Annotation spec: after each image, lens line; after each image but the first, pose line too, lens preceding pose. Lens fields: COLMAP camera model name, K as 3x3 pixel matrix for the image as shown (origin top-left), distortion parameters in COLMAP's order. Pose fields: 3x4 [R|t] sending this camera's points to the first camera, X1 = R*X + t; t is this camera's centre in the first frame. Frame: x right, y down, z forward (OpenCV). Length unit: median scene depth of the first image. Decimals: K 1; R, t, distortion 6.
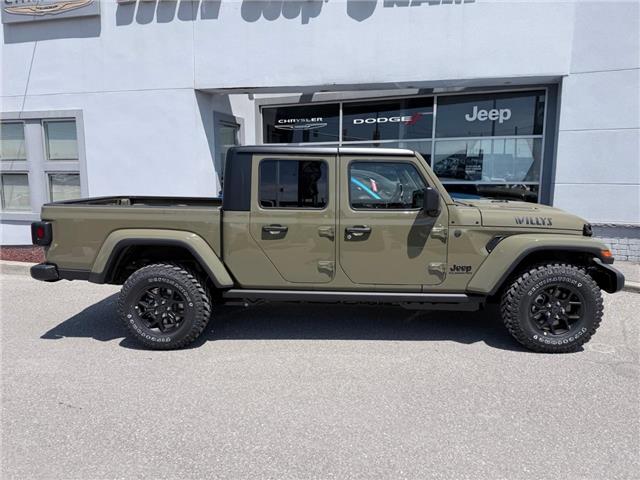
lens RADIAL K [[455.2, 0, 320.0], [0, 455.2, 240.0], [0, 0, 1]] dist [0.044898, -0.069136]
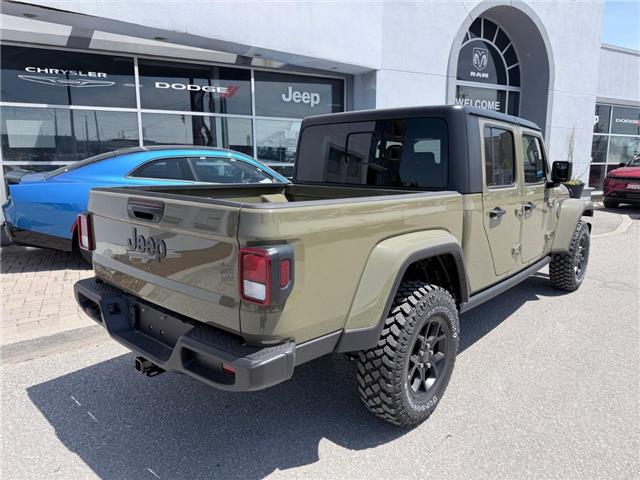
lens RADIAL K [[455.2, 0, 320.0], [0, 455.2, 240.0], [0, 0, 1]] dist [0.044898, -0.069136]
pose [[0.645004, -0.116865, 0.755190, -0.397227], [0.106805, 0.992324, 0.062340, -0.019066], [-0.756678, 0.040448, 0.652535, 0.320532]]
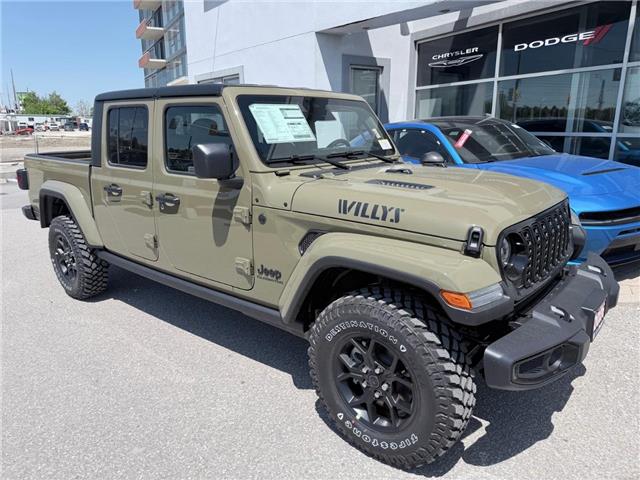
lens RADIAL K [[455.2, 0, 320.0], [0, 455.2, 240.0], [0, 0, 1]] dist [0.044898, -0.069136]
pose [[0.787185, 0.139667, -0.600694, 0.337555], [-0.077254, 0.988678, 0.128639, -0.032325], [0.611860, -0.054857, 0.789062, 0.245944]]
